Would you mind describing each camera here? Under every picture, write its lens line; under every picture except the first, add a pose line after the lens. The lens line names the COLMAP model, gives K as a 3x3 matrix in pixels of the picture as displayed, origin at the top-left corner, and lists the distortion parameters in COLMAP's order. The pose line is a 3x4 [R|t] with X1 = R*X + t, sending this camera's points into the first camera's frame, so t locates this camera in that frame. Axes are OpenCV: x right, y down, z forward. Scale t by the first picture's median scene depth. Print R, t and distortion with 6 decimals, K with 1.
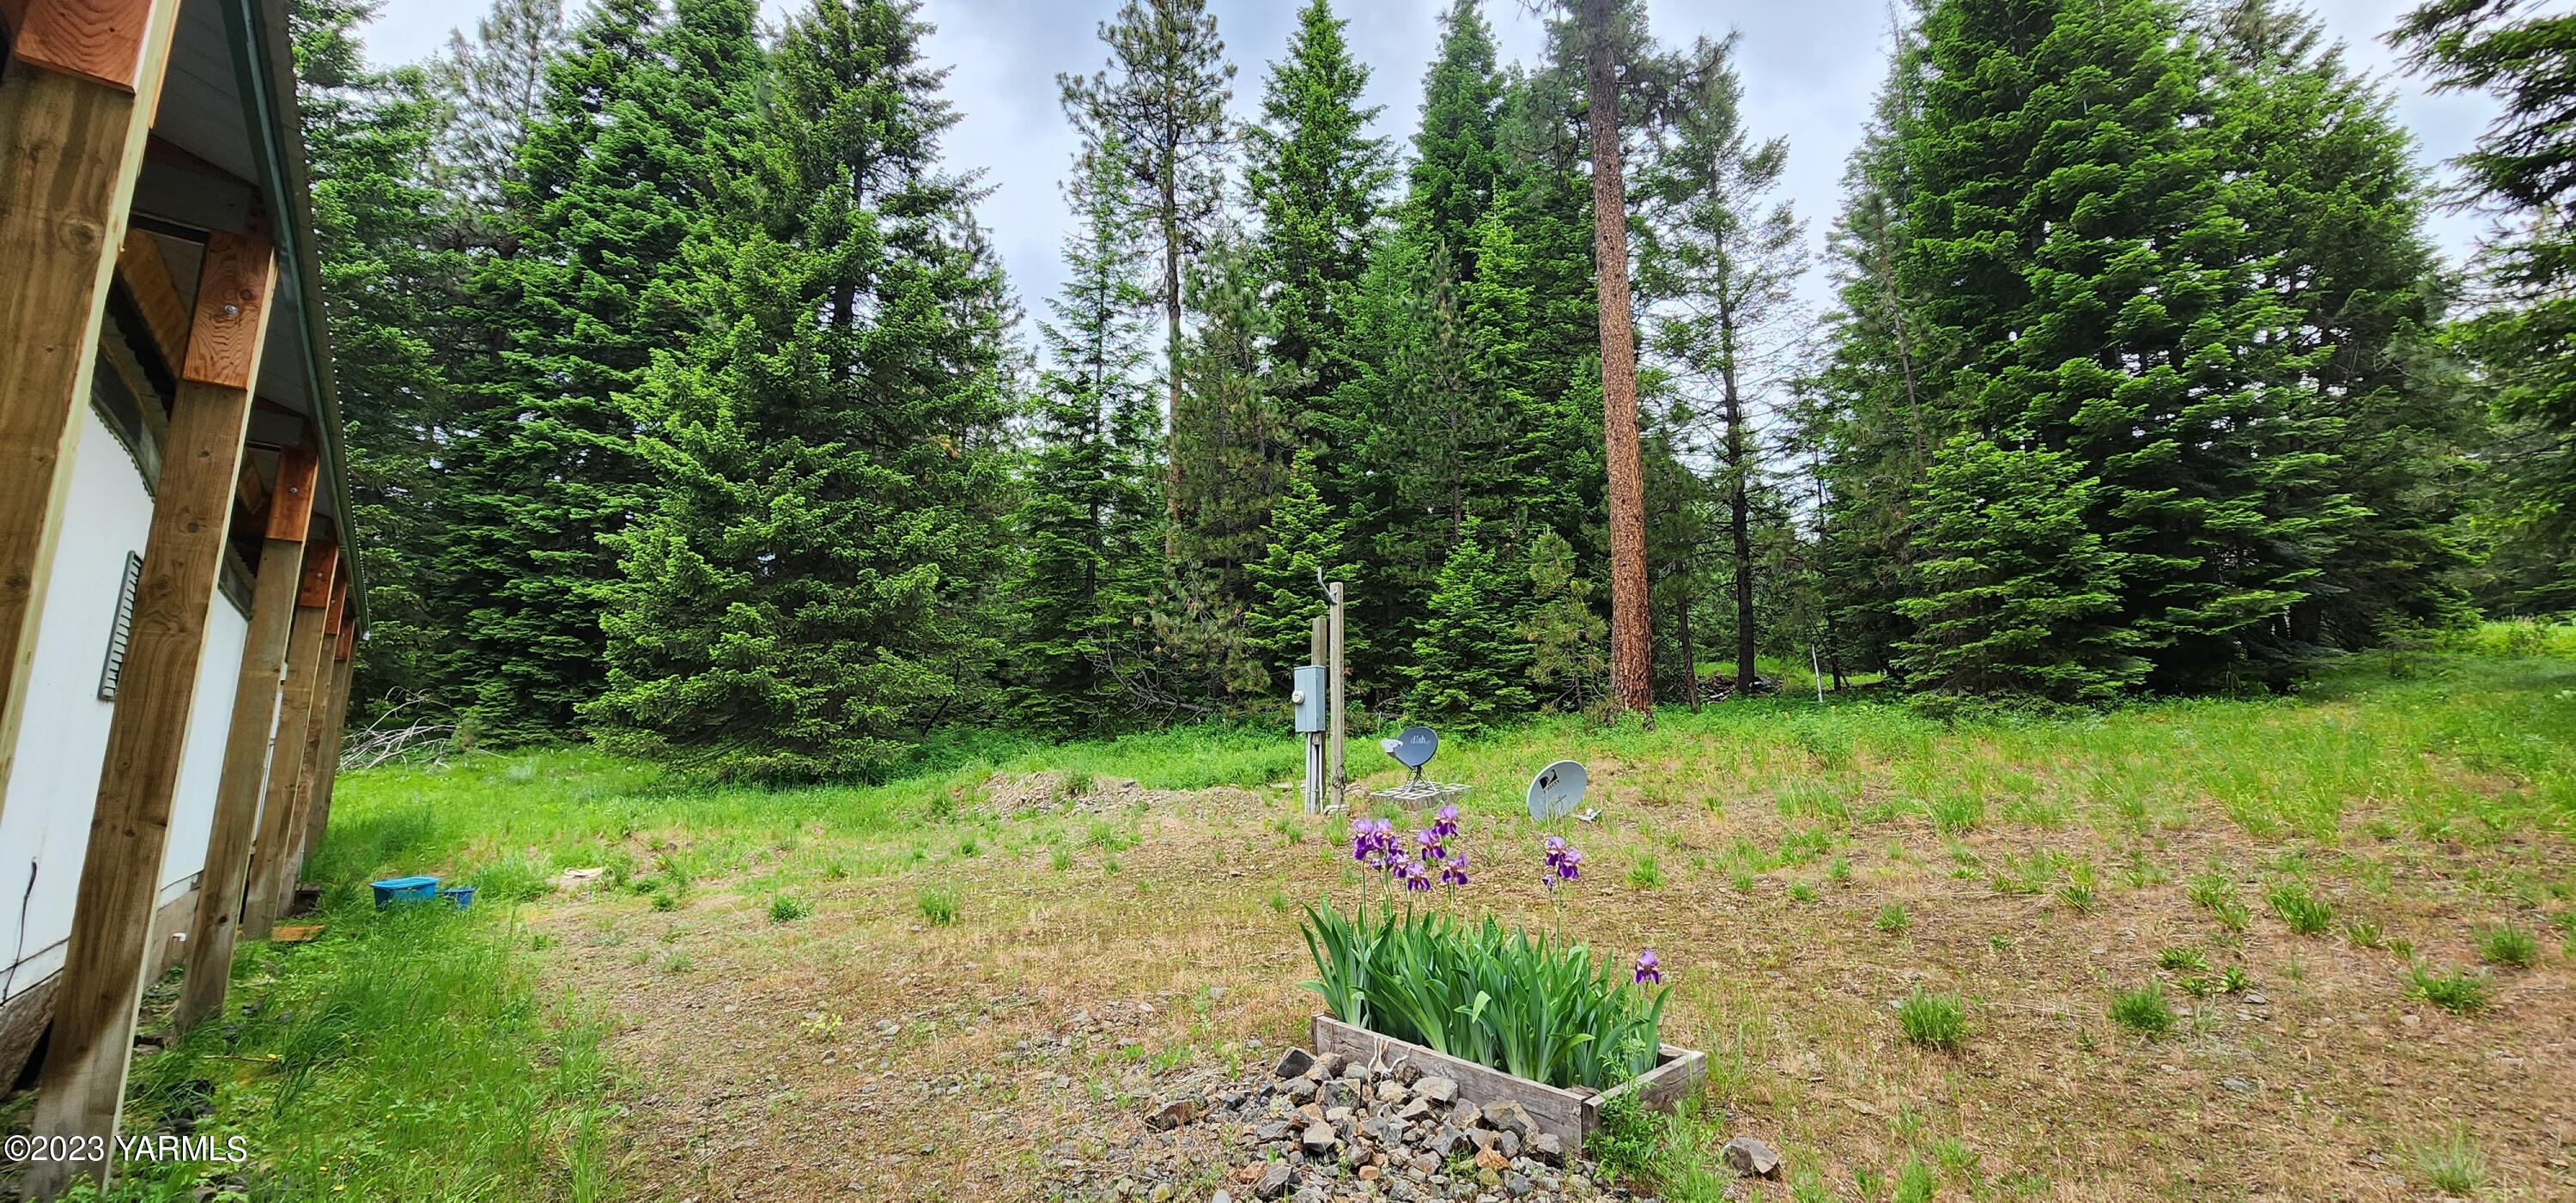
lens RADIAL K [[1052.5, 0, 1288.0], [0, 1052.5, 601.5], [0, 0, 1]] dist [-0.002008, -0.000244]
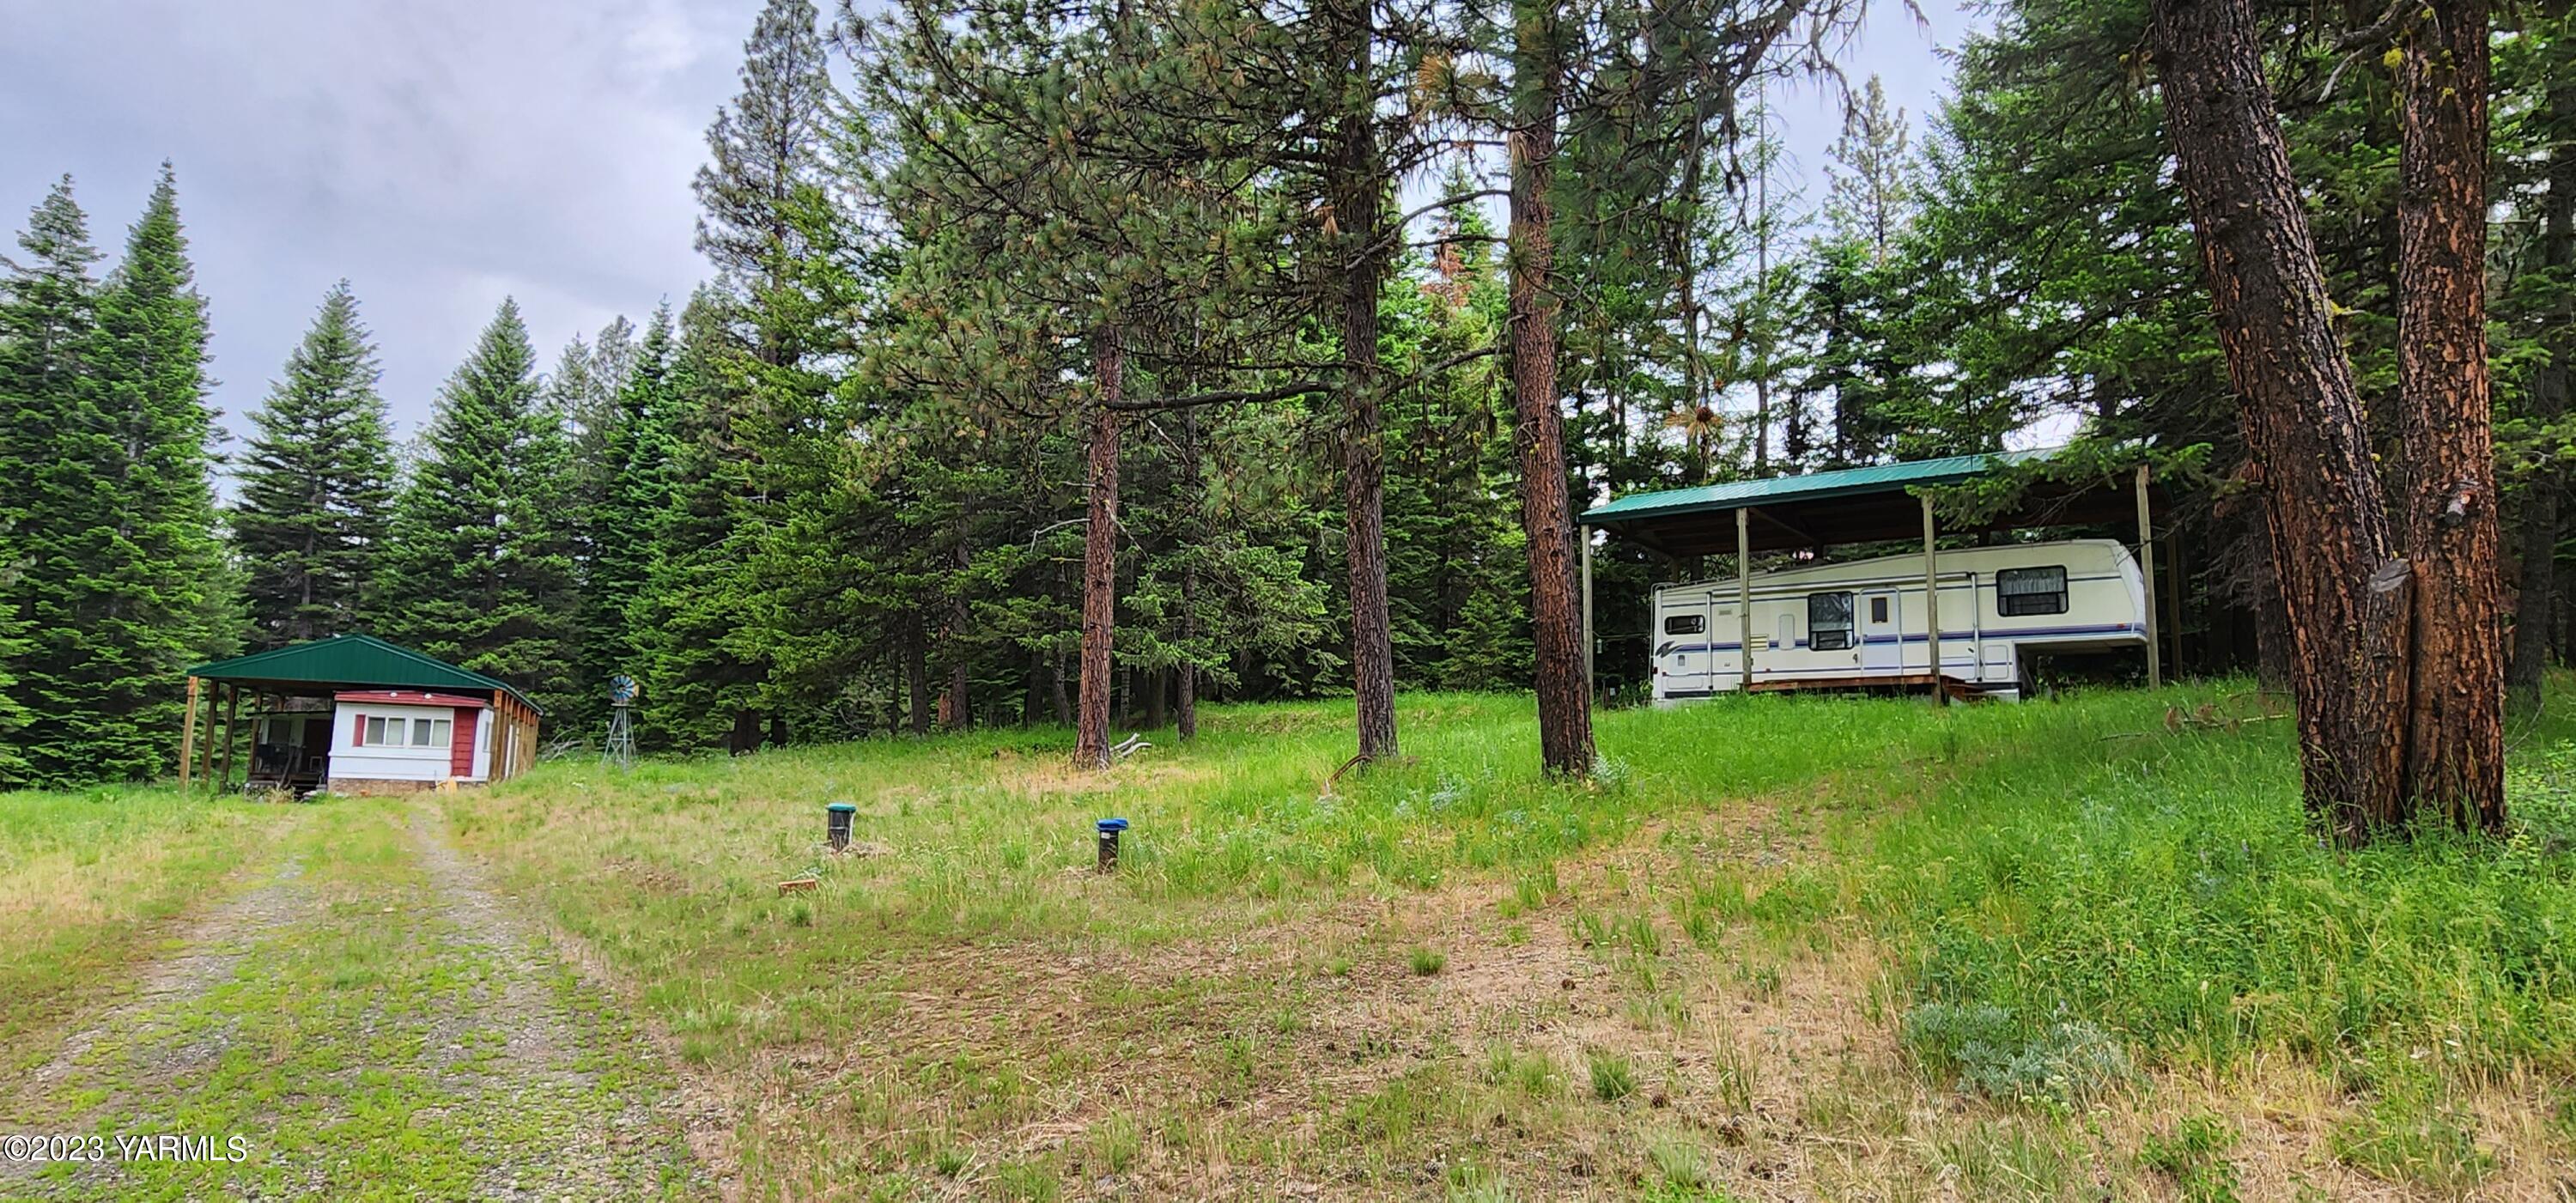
lens RADIAL K [[1382.8, 0, 1288.4], [0, 1382.8, 609.4], [0, 0, 1]] dist [0.002763, 0.000815]
pose [[0.966064, -0.024576, -0.257130, 1.303734], [0.035124, 0.998716, 0.036507, -0.196471], [0.255903, -0.044299, 0.965687, -1.335099]]
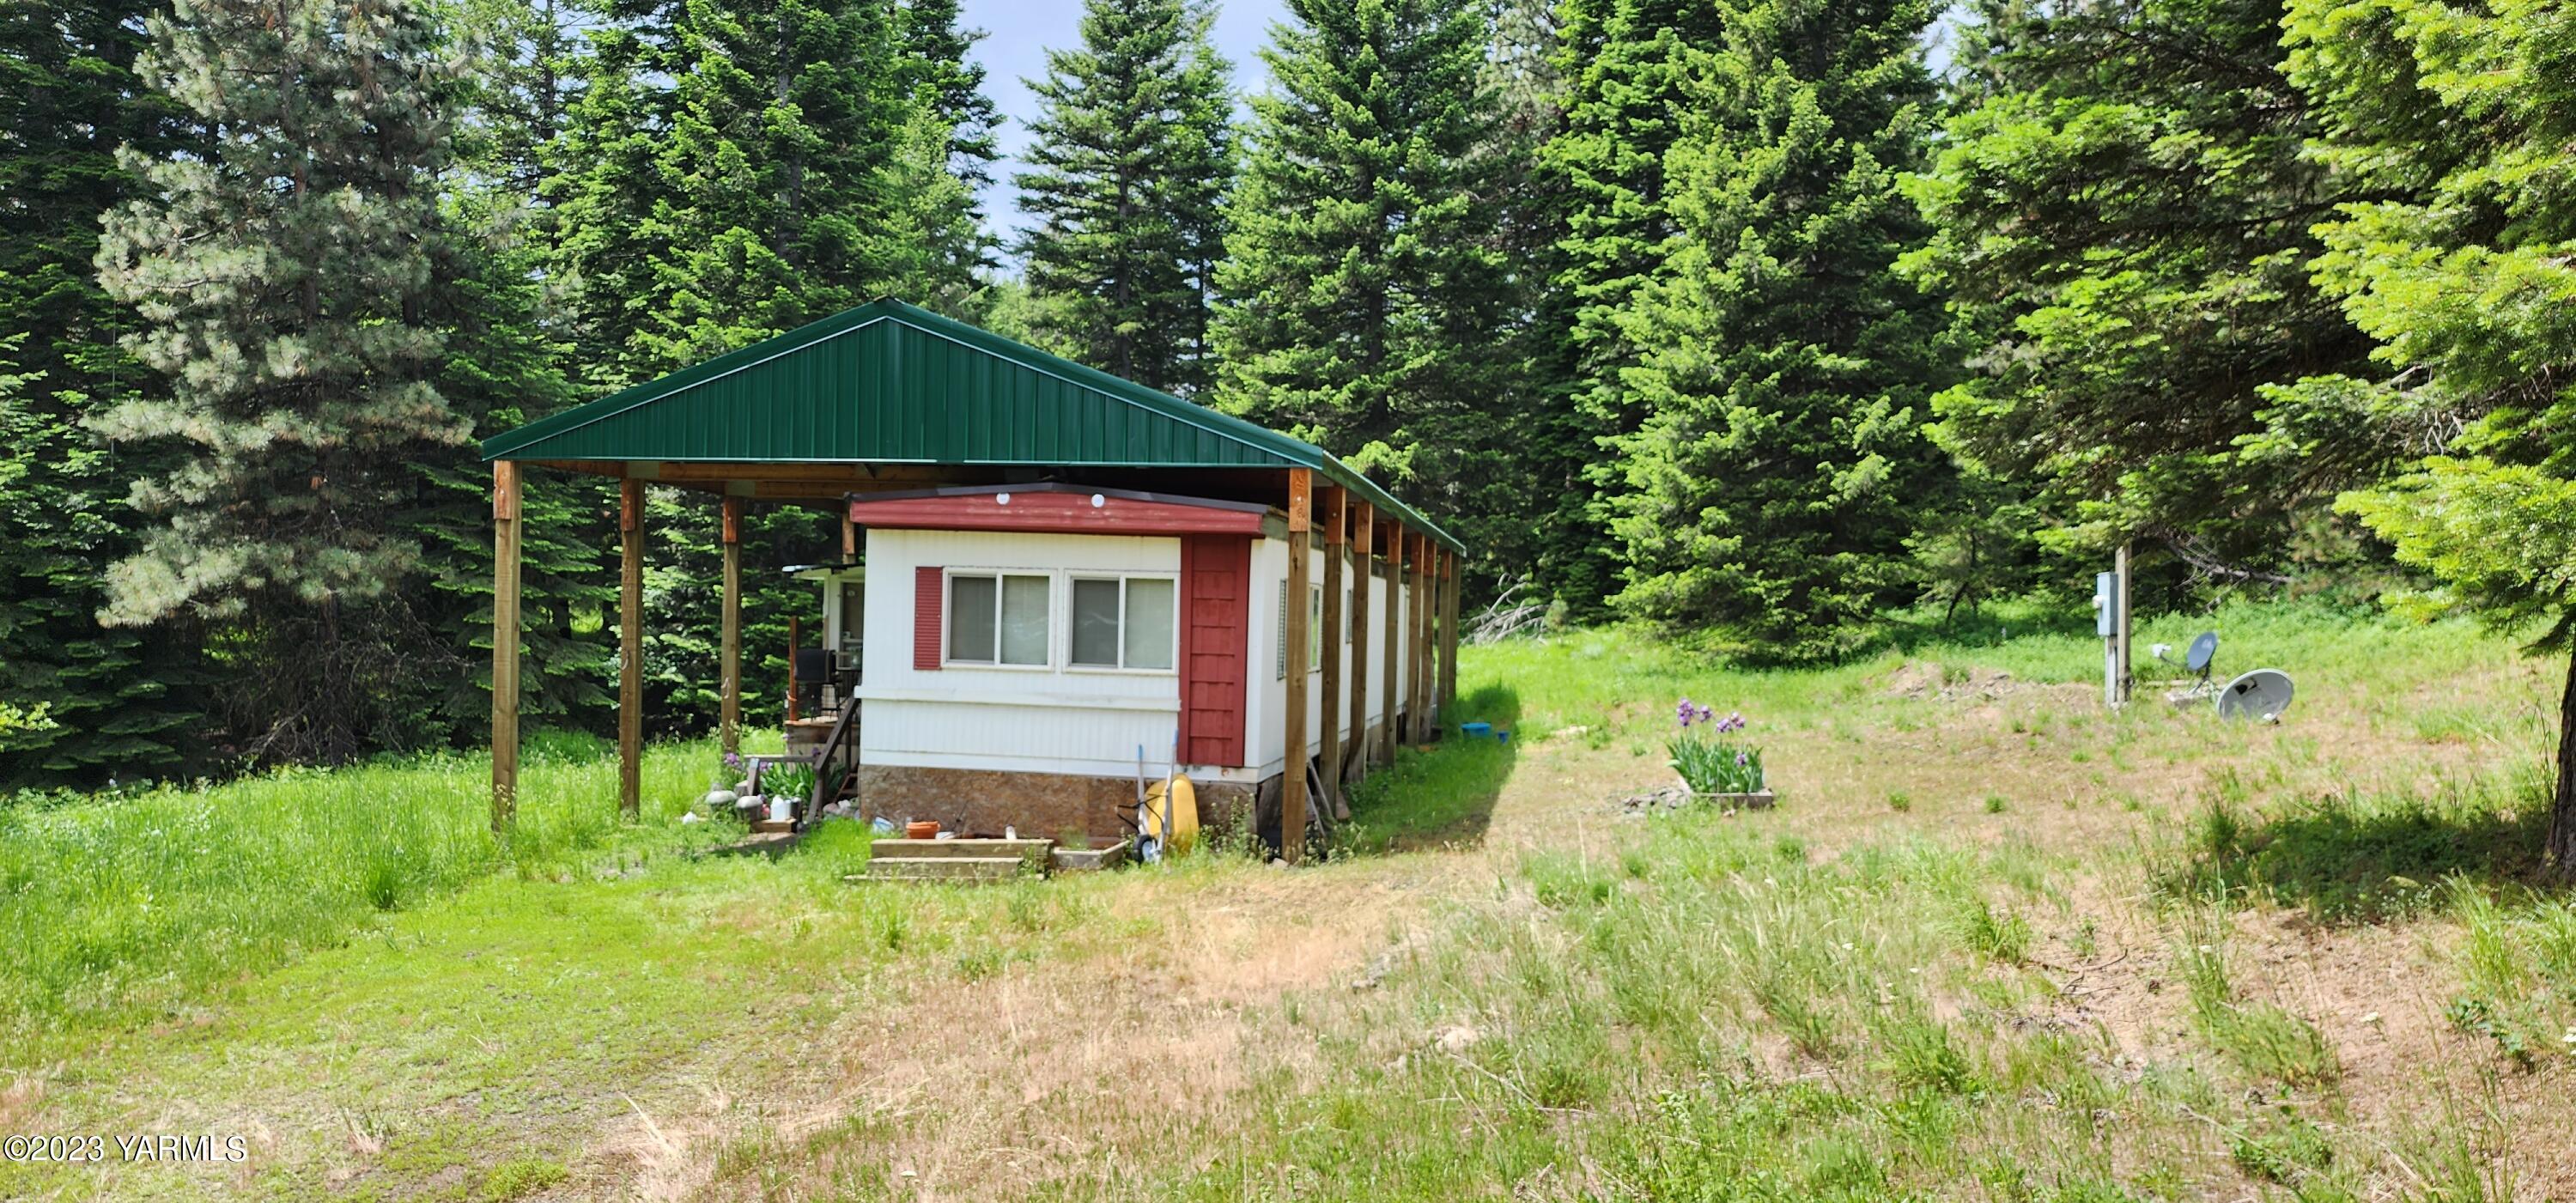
lens RADIAL K [[1694.9, 0, 1276.9], [0, 1694.9, 616.0], [0, 0, 1]] dist [0.102230, -0.088069]
pose [[0.636846, 0.001836, -0.770989, 0.385468], [0.119142, 0.987751, 0.100764, -0.080862], [0.761730, -0.156028, 0.628827, -0.339859]]
